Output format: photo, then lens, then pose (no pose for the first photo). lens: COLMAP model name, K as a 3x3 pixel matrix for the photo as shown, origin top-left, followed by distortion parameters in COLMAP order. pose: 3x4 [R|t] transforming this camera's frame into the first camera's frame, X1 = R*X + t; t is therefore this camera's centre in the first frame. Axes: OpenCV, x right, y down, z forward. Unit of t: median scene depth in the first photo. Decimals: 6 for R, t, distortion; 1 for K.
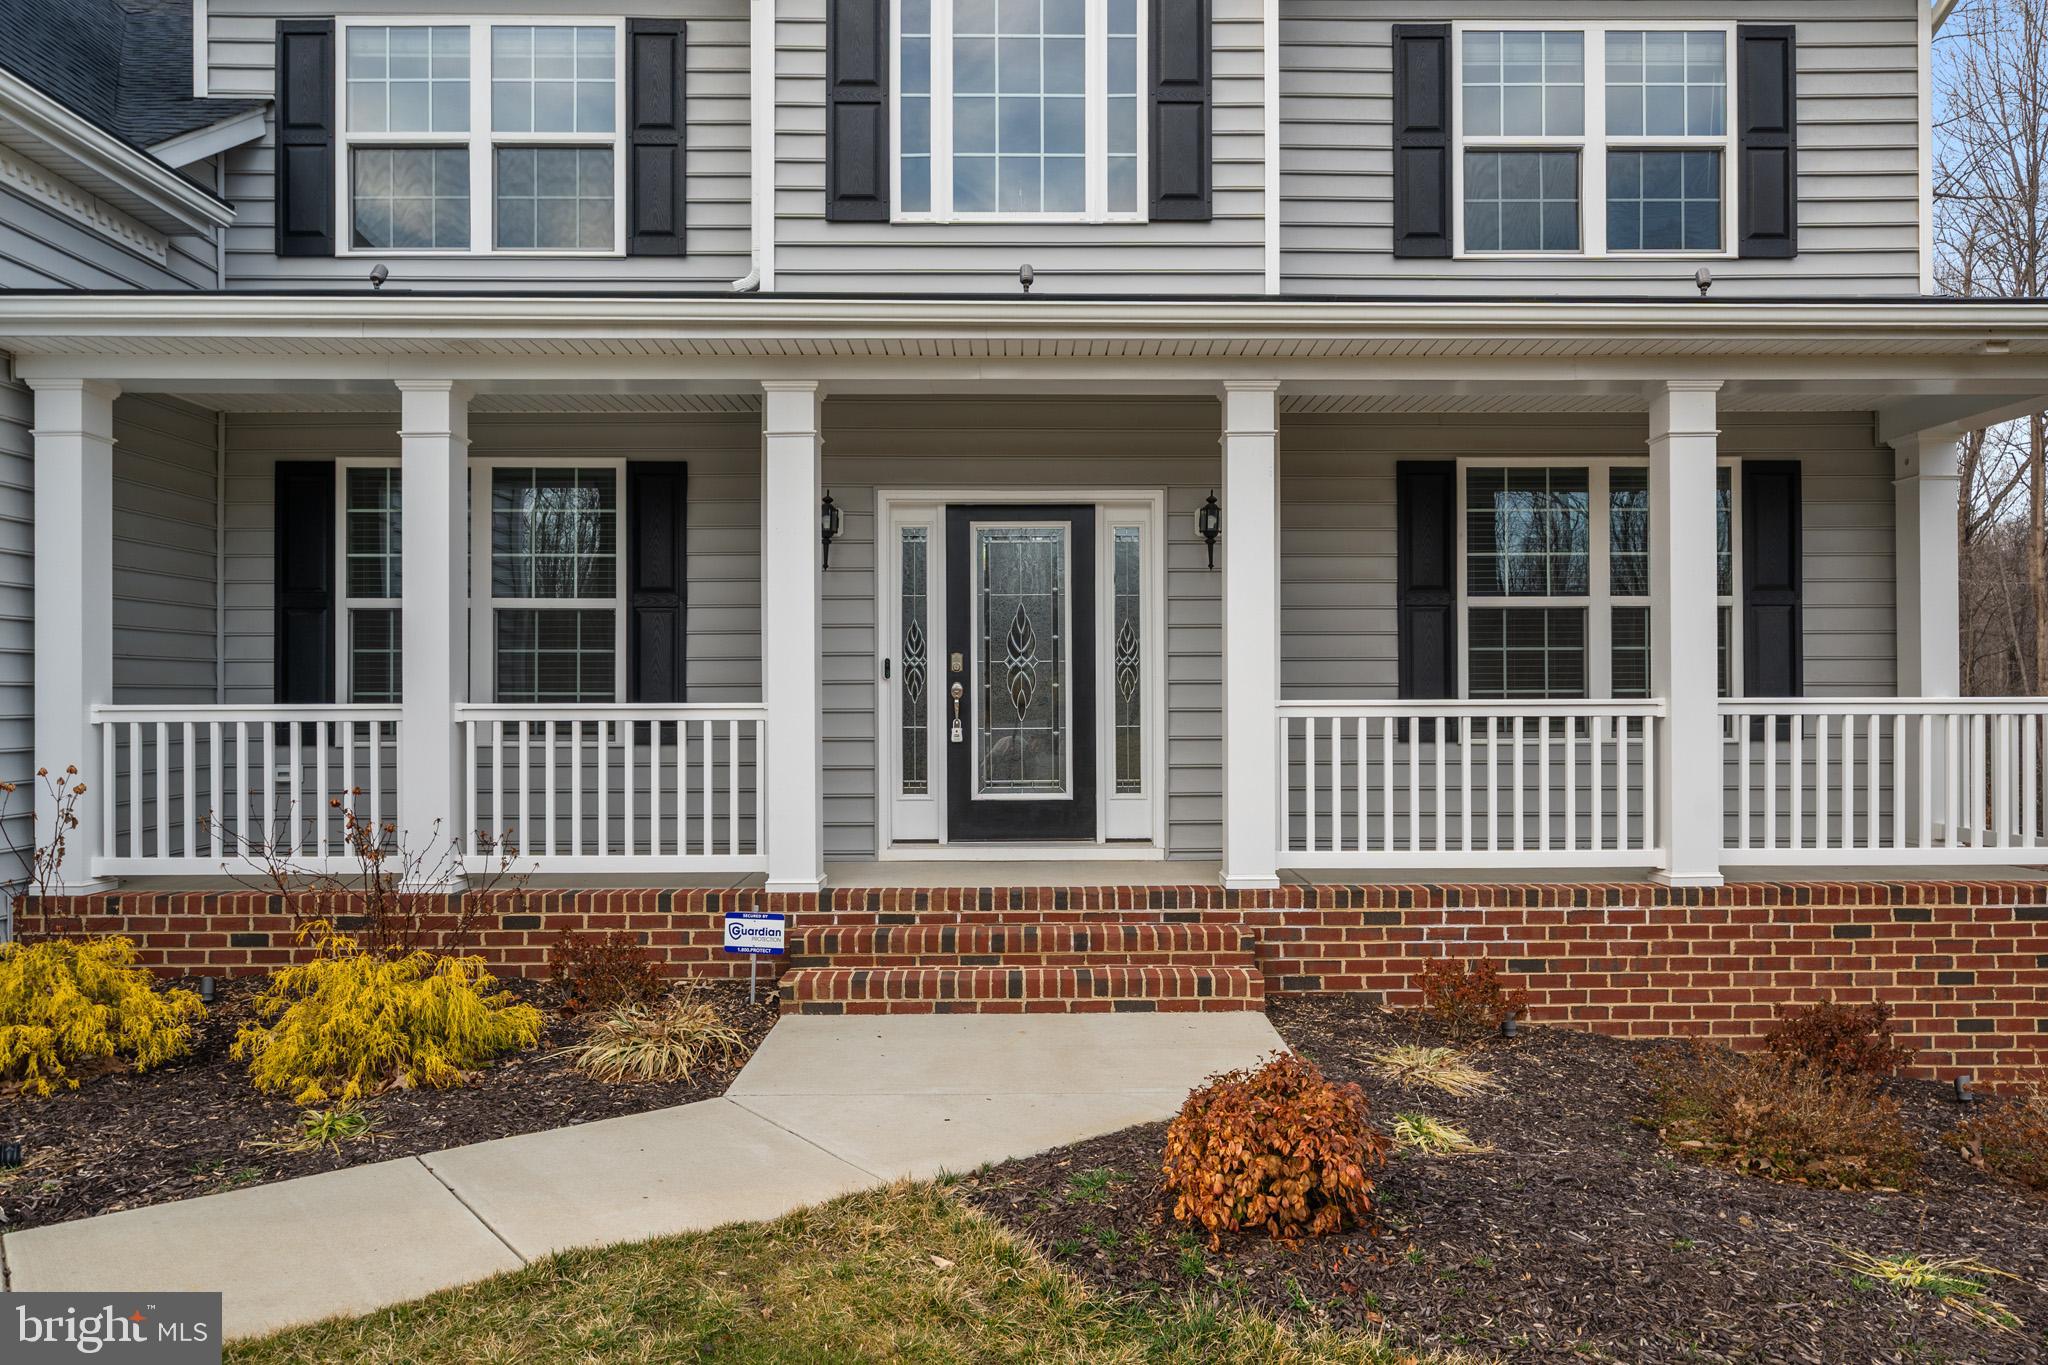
lens RADIAL K [[1539.6, 0, 1153.3], [0, 1539.6, 698.3], [0, 0, 1]] dist [0.002291, -0.003323]
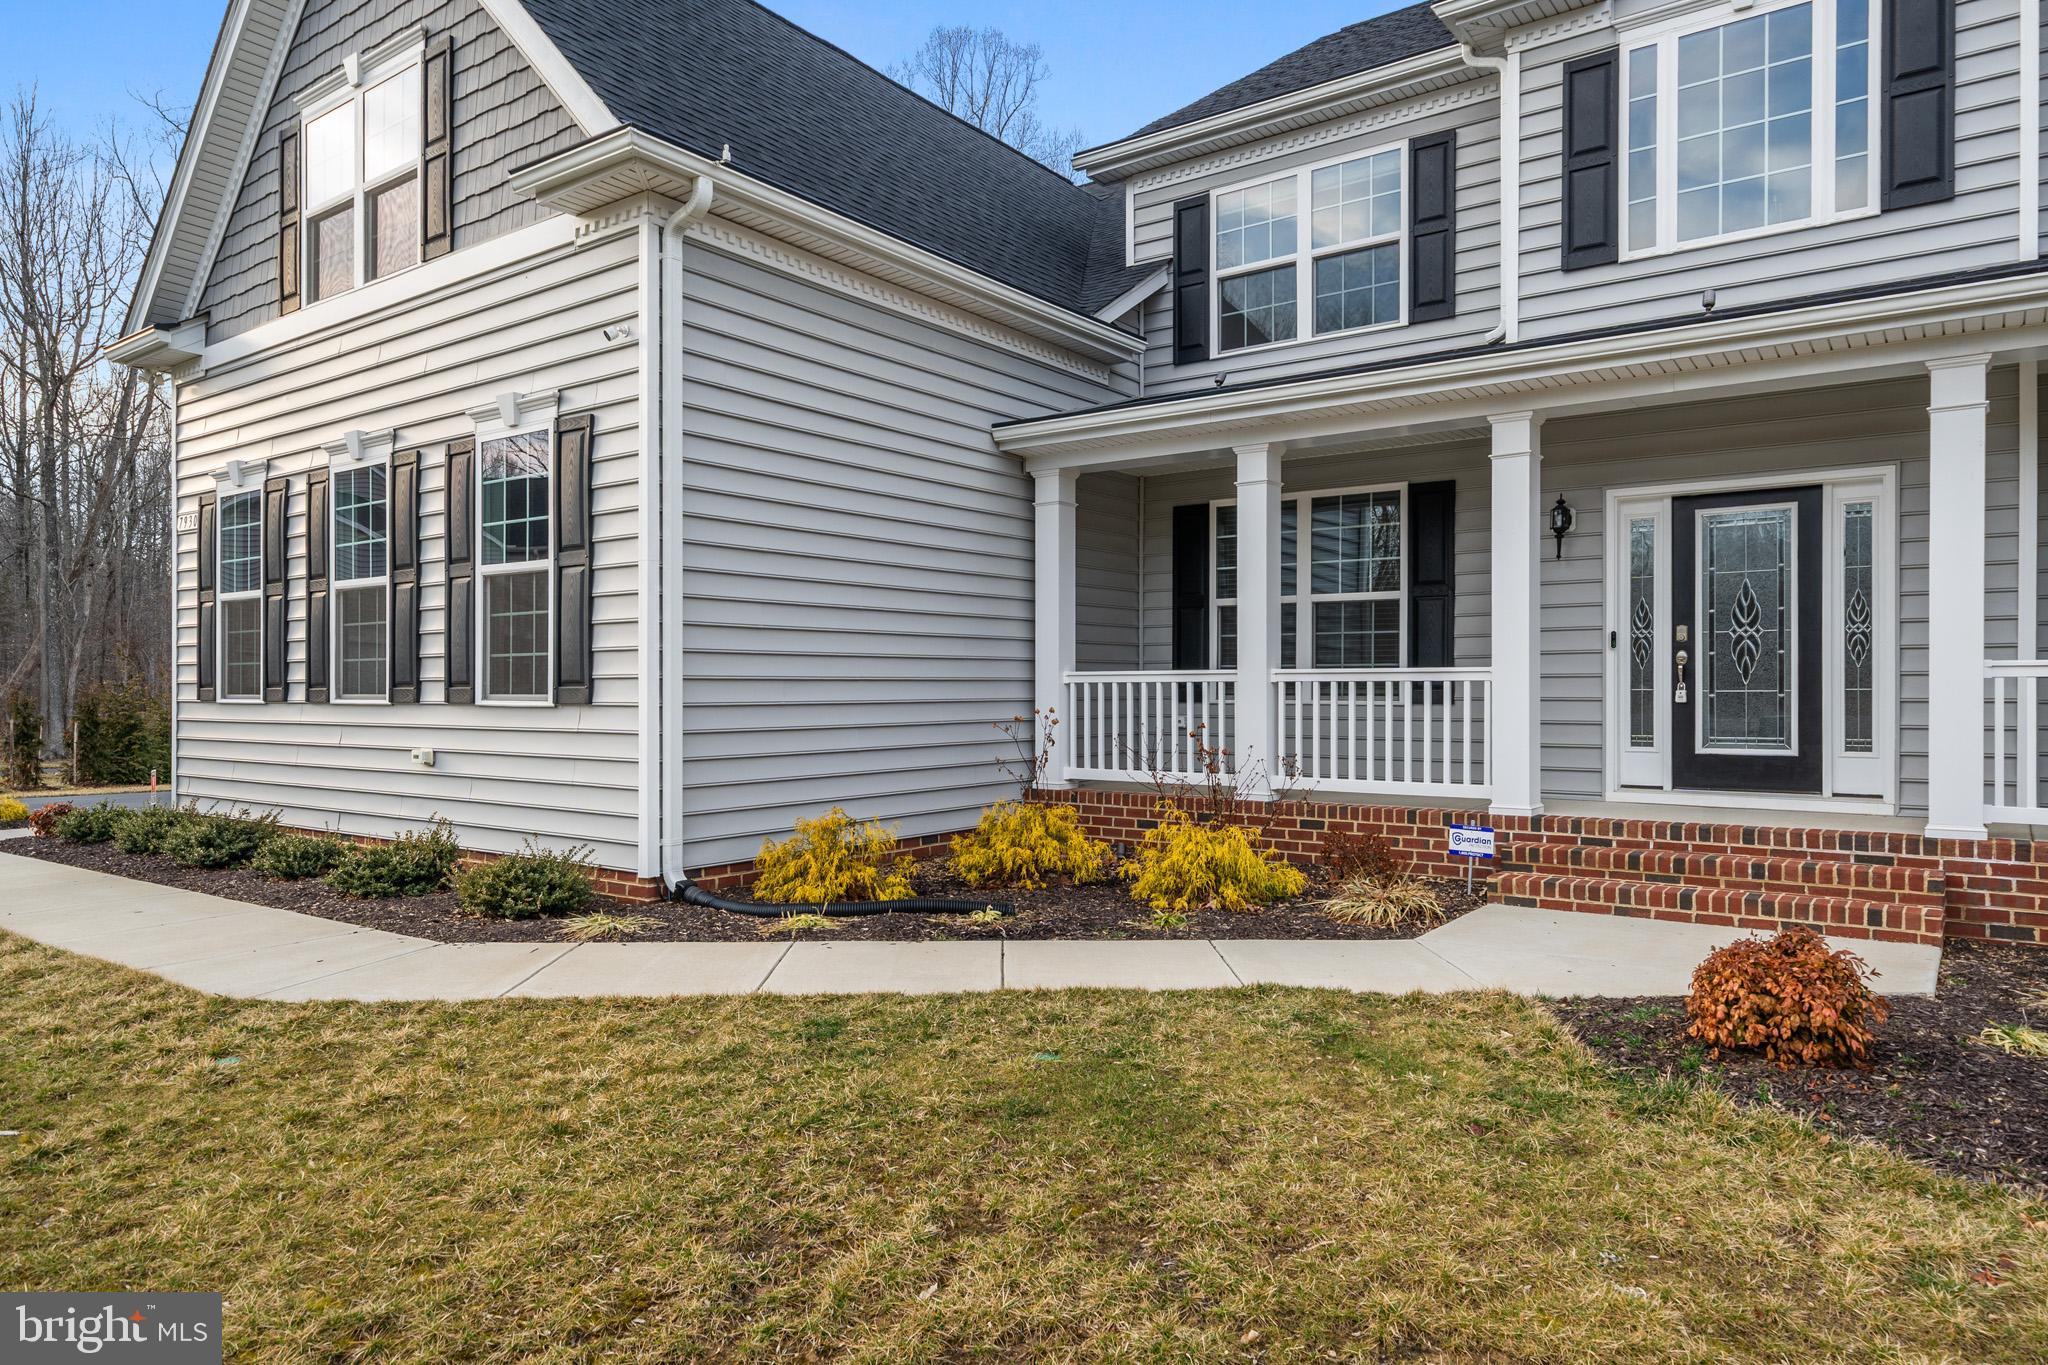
lens RADIAL K [[1401.9, 0, 941.1], [0, 1401.9, 698.6], [0, 0, 1]] dist [-0.000057, -0.001212]
pose [[0.754400, 0.006255, -0.656385, 0.145841], [0.000585, 0.999948, 0.010202, 0.014726], [0.656414, -0.008080, 0.754357, -0.156421]]
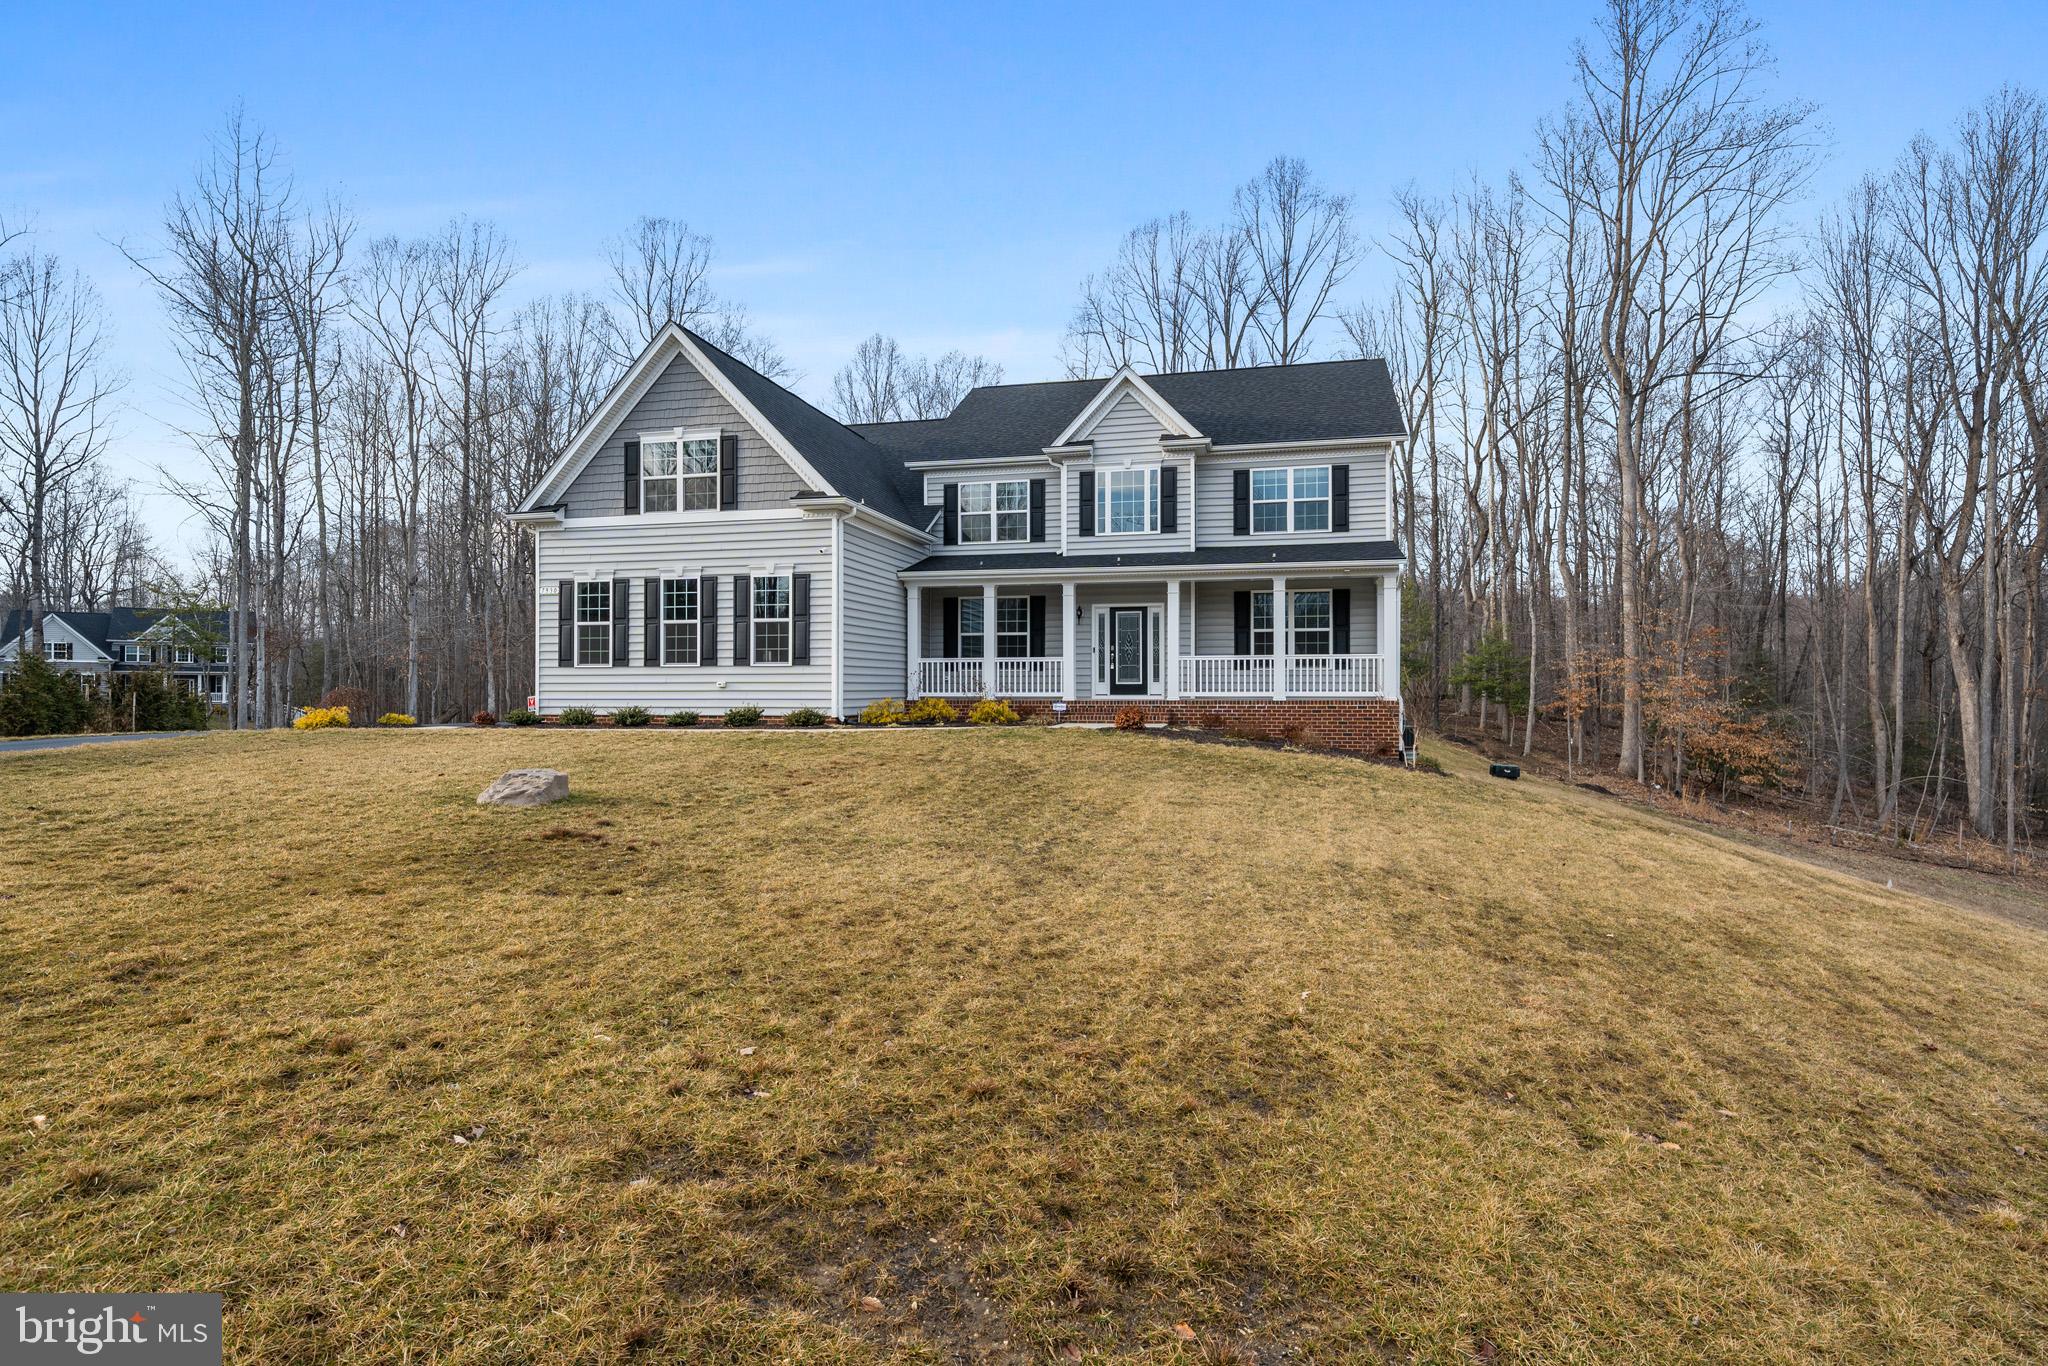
lens RADIAL K [[1006.5, 0, 1103.0], [0, 1006.5, 686.7], [0, 0, 1]] dist [-0.000649, -0.000172]
pose [[0.972844, 0.001913, -0.231454, 0.442881], [-0.000555, 0.999982, 0.005932, 0.059448], [0.231461, -0.005642, 0.972828, -1.489704]]
